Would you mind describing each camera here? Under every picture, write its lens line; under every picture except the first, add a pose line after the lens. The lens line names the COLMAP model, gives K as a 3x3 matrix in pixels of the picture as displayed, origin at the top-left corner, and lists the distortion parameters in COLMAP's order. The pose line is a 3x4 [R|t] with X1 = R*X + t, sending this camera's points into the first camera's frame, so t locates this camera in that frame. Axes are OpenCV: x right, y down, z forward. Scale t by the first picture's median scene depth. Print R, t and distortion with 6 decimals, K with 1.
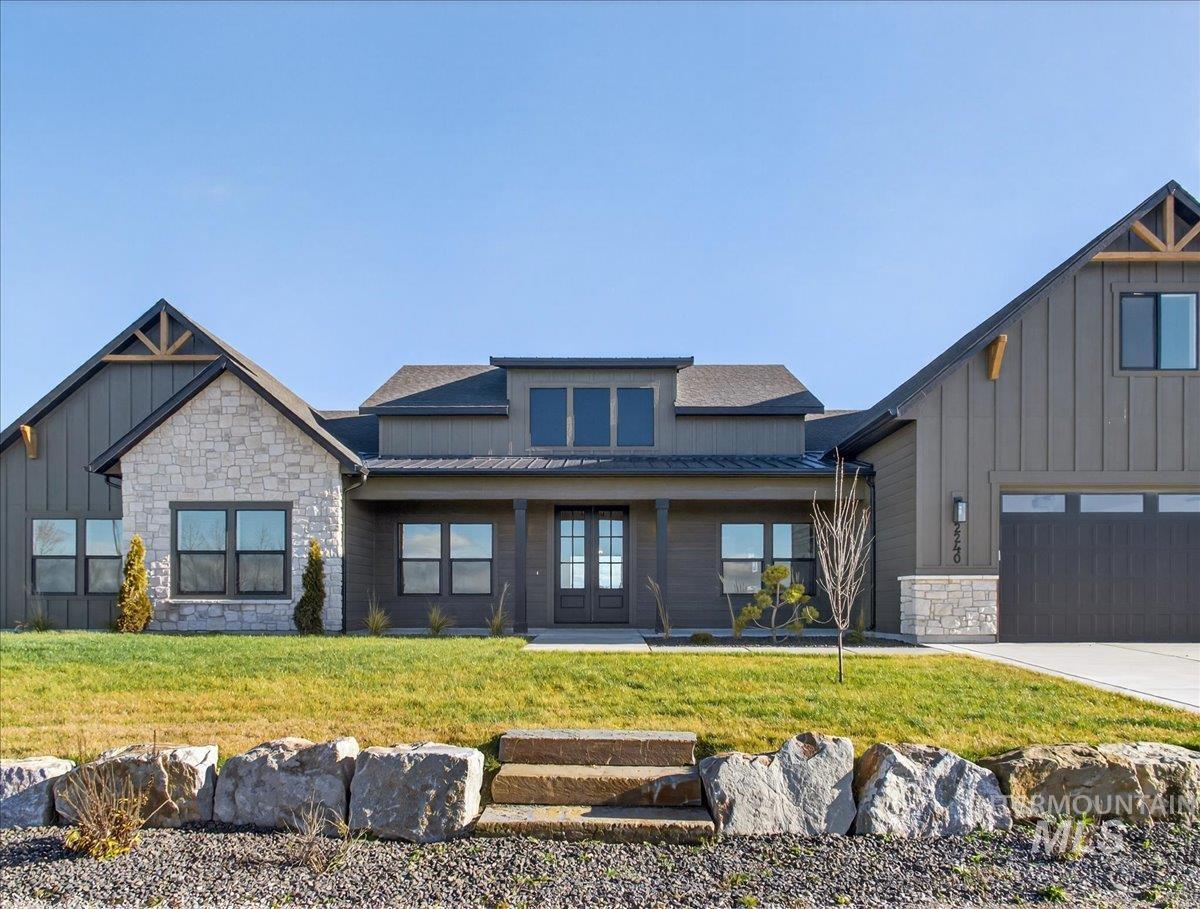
lens RADIAL K [[843.0, 0, 599.3], [0, 843.0, 622.4], [0, 0, 1]] dist [-0.006081, -0.001305]
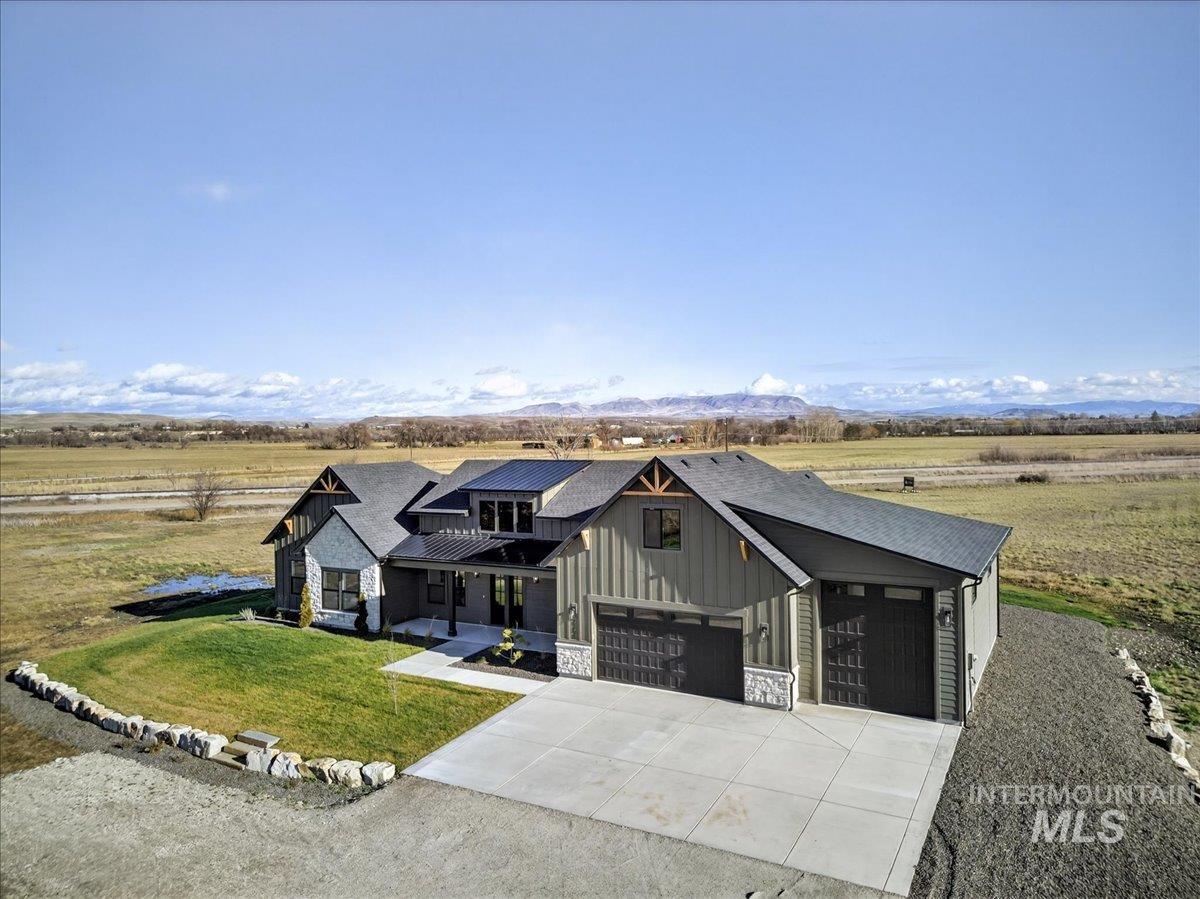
lens RADIAL K [[847.4, 0, 600.0], [0, 847.4, 449.5], [0, 0, 1]] dist [0.037264, -0.004452]
pose [[0.874247, -0.002187, -0.485477, 1.301340], [0.006609, 0.999951, 0.007397, -0.478340], [0.485437, -0.009675, 0.874218, -0.672416]]
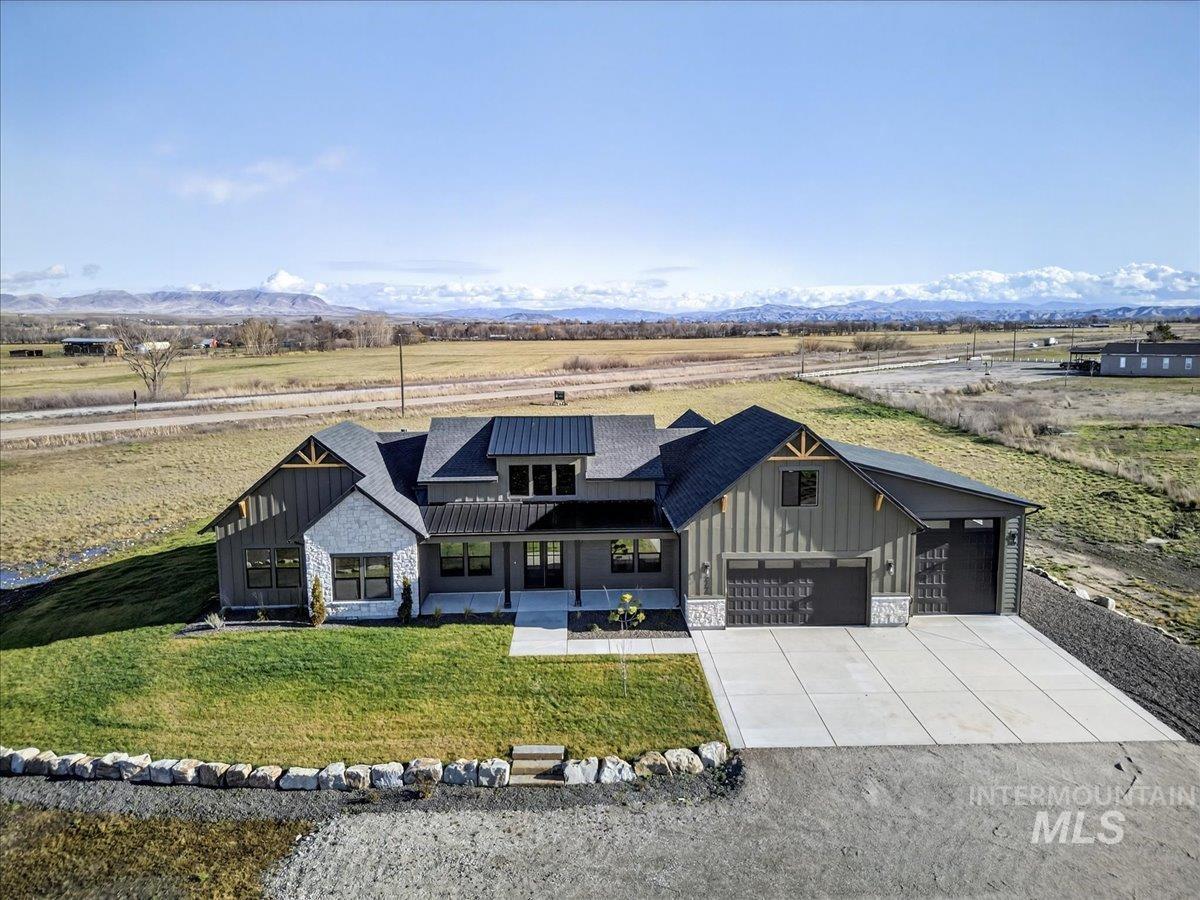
lens RADIAL K [[847.4, 0, 600.0], [0, 847.4, 450.0], [0, 0, 1]] dist [0.037264, -0.004452]
pose [[0.999211, -0.013501, 0.037354, 0.057539], [0.008647, 0.991841, 0.127188, -0.639008], [-0.038767, -0.126764, 0.991175, -0.995170]]
